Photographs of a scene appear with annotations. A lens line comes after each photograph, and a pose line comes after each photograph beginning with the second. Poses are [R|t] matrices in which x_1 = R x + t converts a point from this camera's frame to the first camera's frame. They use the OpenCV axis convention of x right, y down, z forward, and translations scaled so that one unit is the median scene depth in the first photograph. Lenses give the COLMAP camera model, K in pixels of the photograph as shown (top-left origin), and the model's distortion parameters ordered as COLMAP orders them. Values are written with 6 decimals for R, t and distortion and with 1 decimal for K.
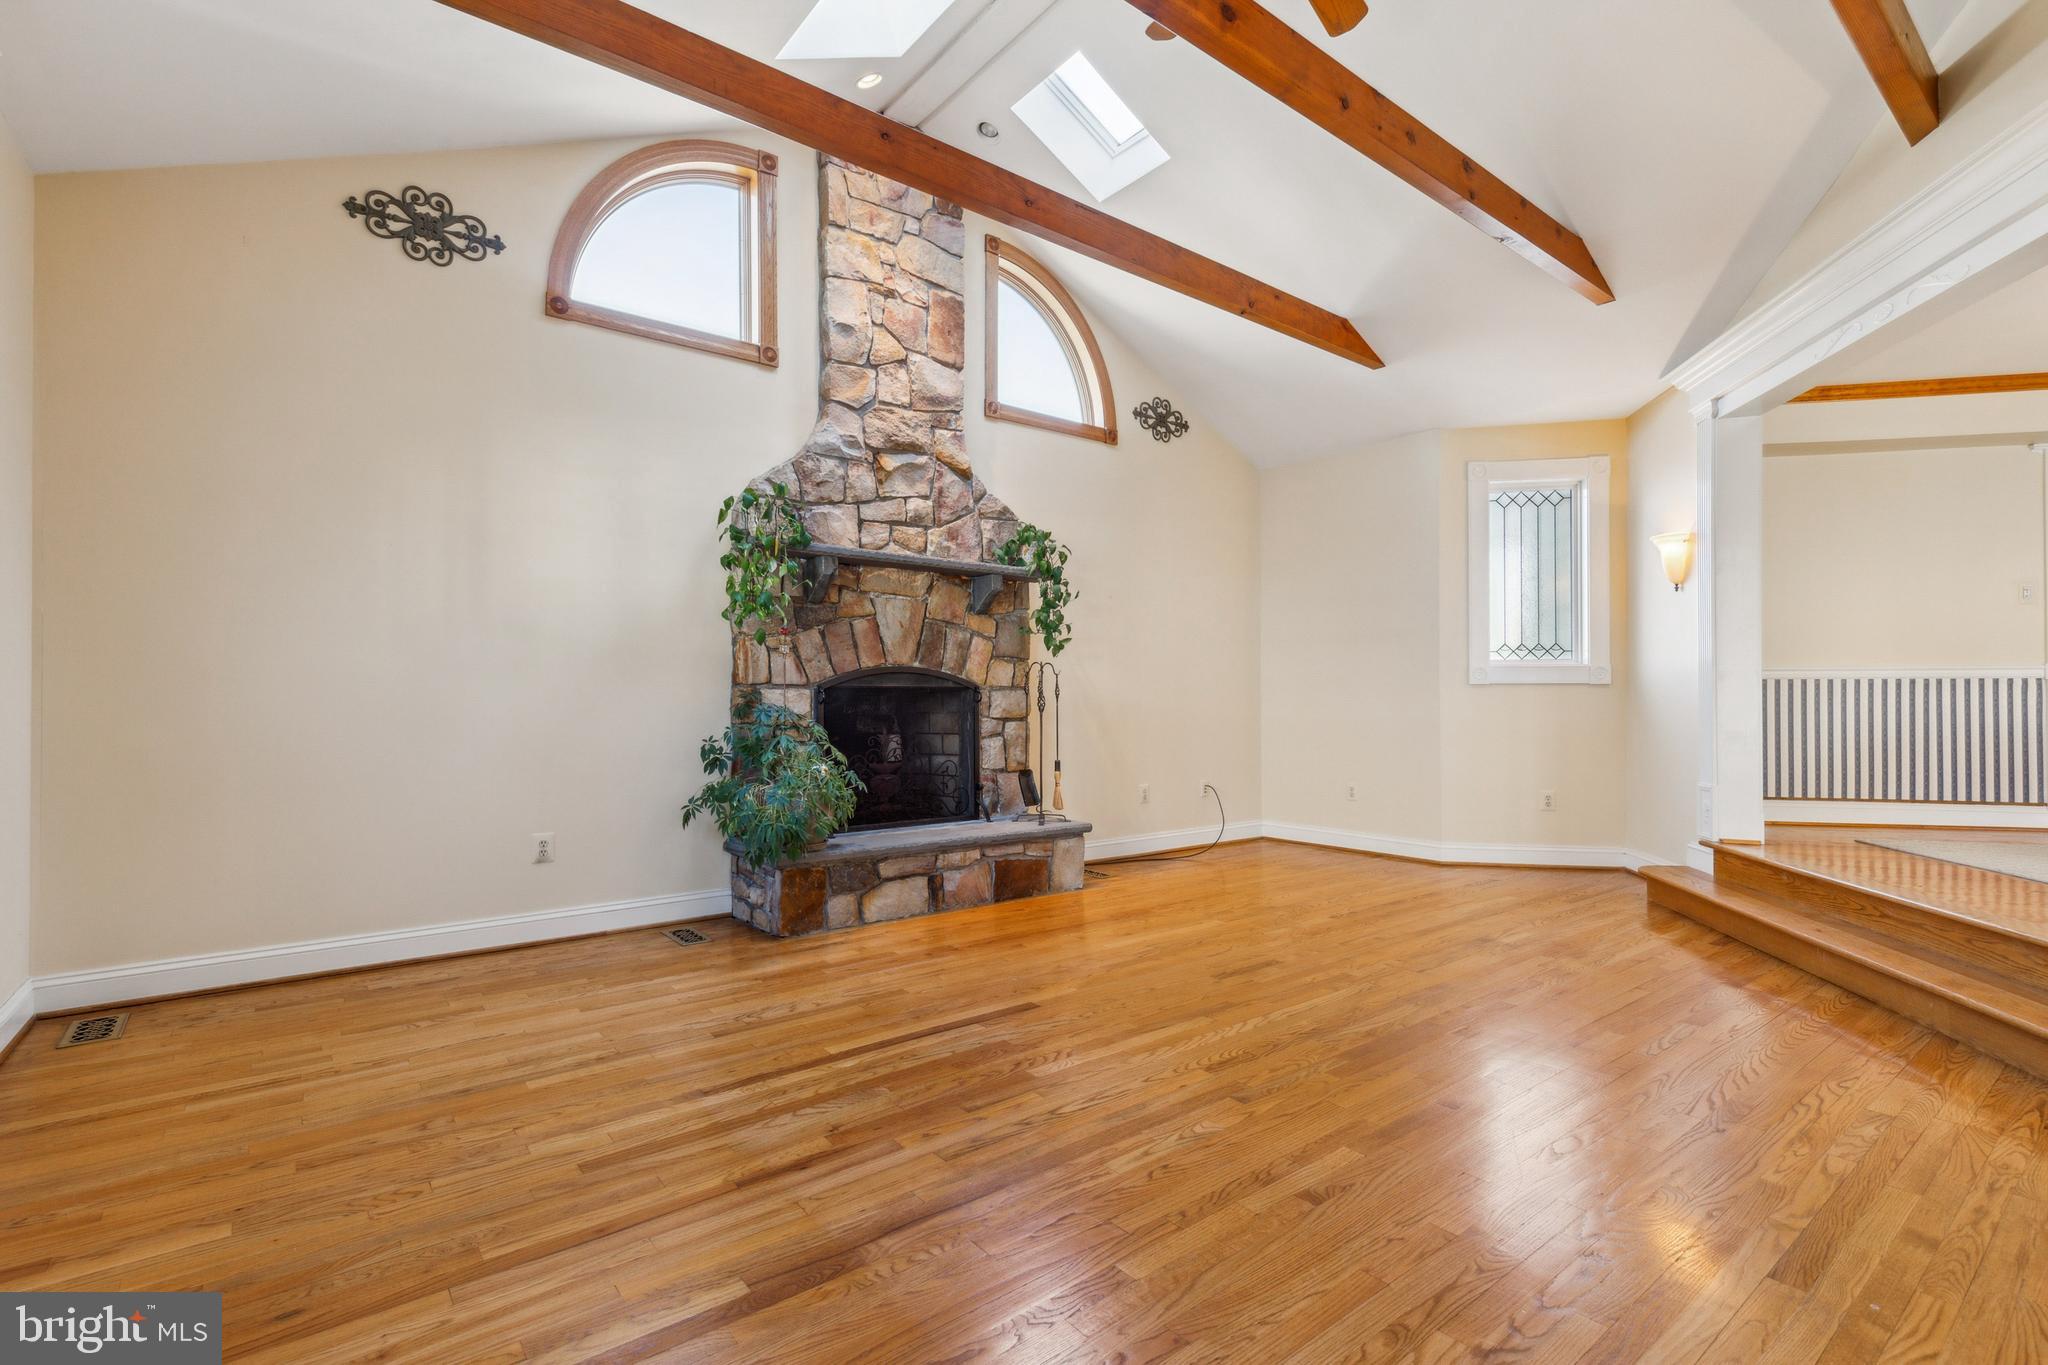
lens RADIAL K [[968.7, 0, 1062.3], [0, 968.7, 688.6], [0, 0, 1]] dist [-0.001142, 0.000272]
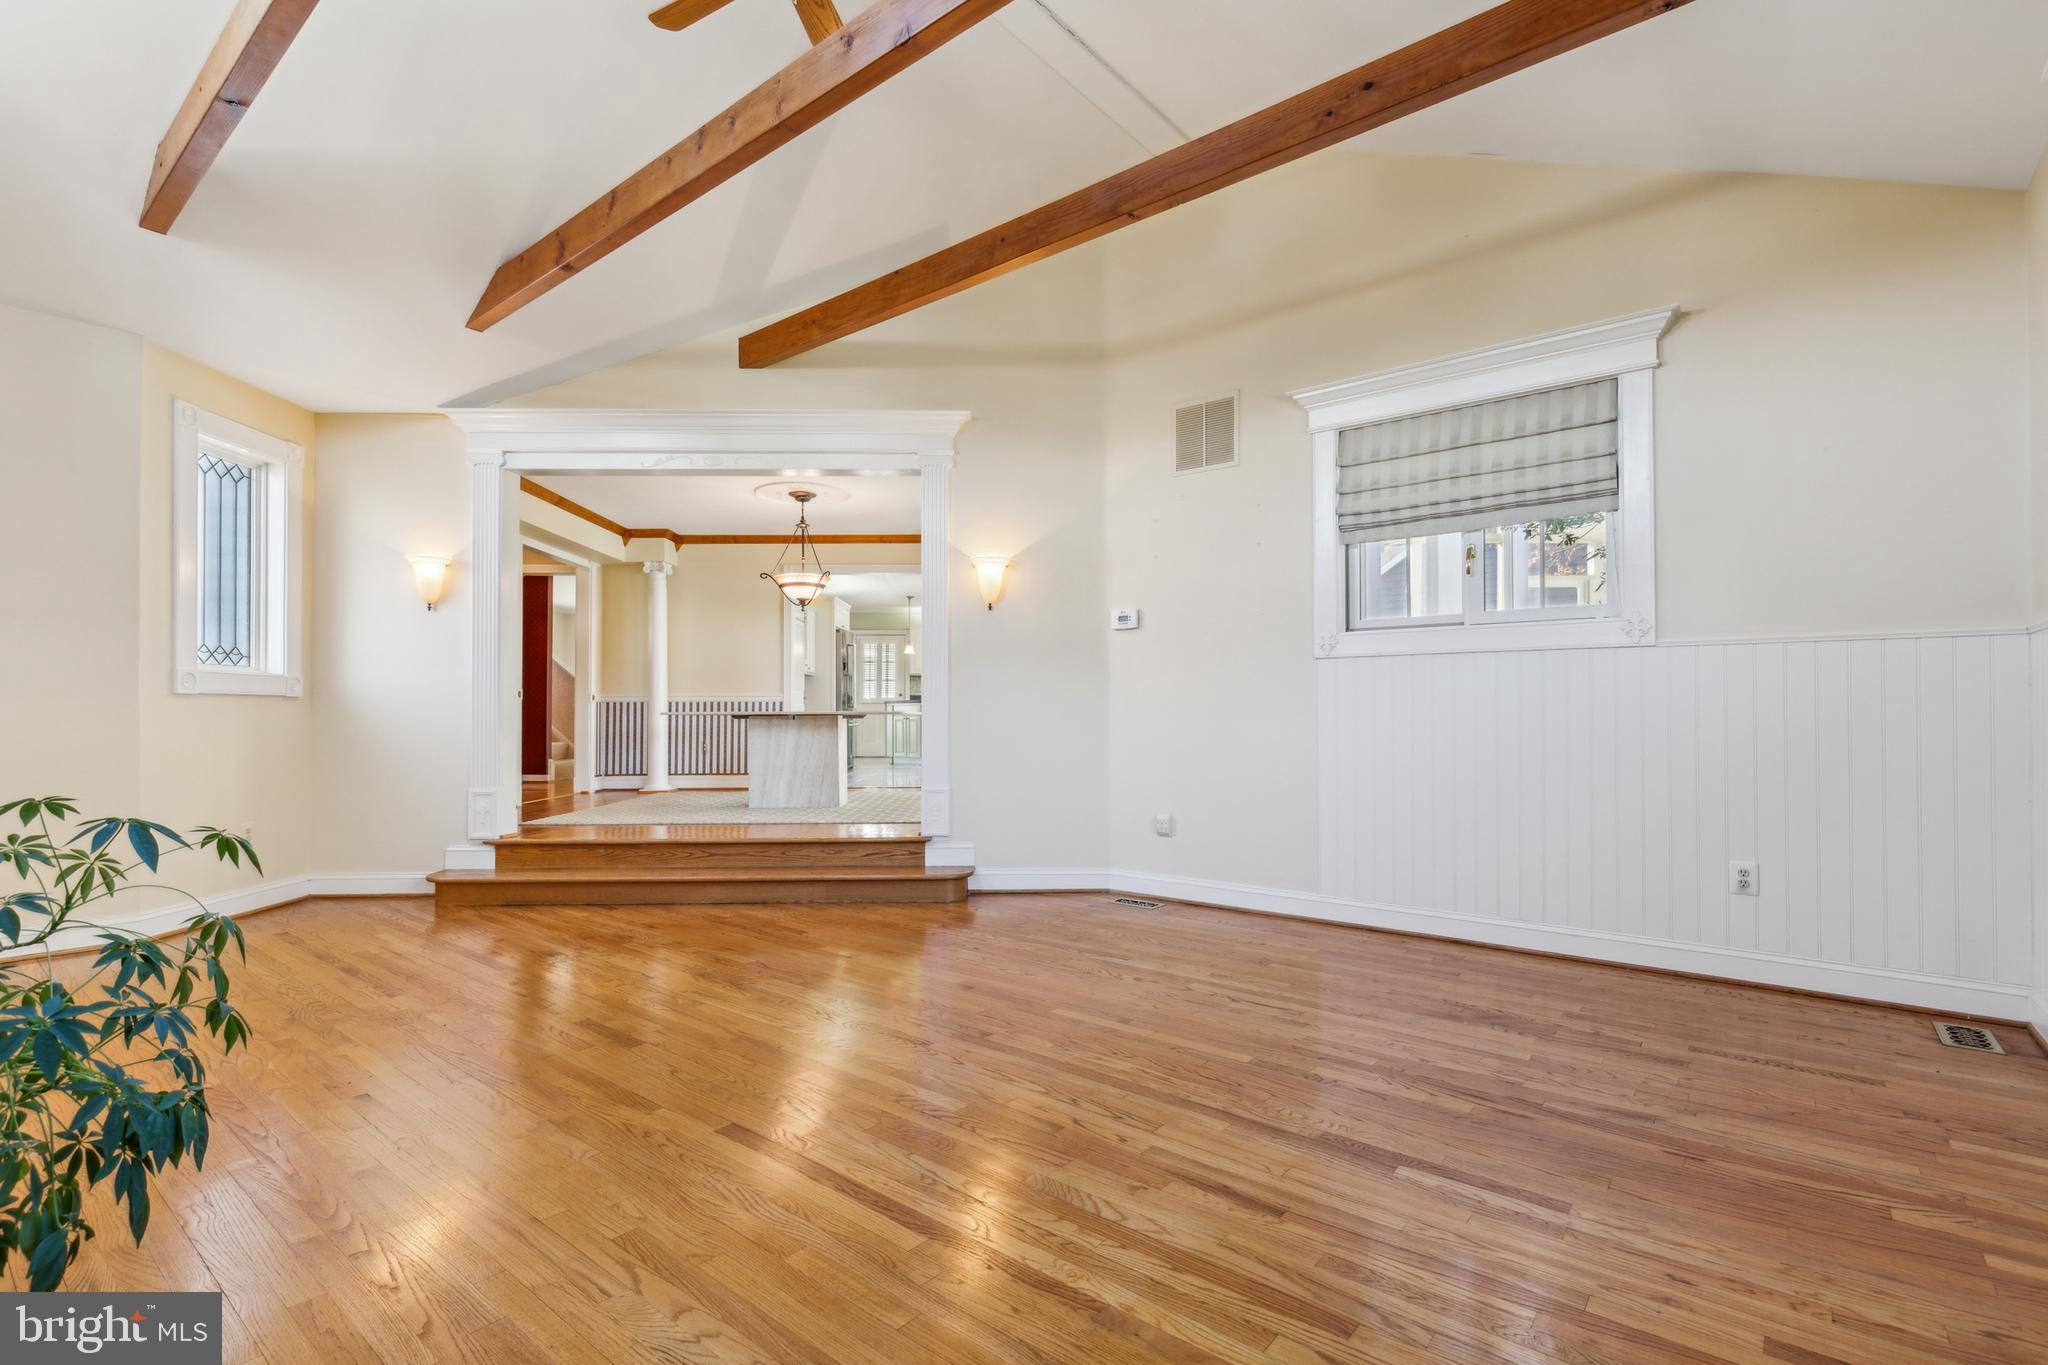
lens RADIAL K [[924.9, 0, 1016.9], [0, 924.9, 704.3], [0, 0, 1]] dist [0.001930, 0.000713]
pose [[-0.190708, 0.009154, 0.981604, -0.696631], [-0.008749, 0.999901, -0.011024, 0.010127], [-0.981608, -0.010690, -0.190609, 0.839790]]
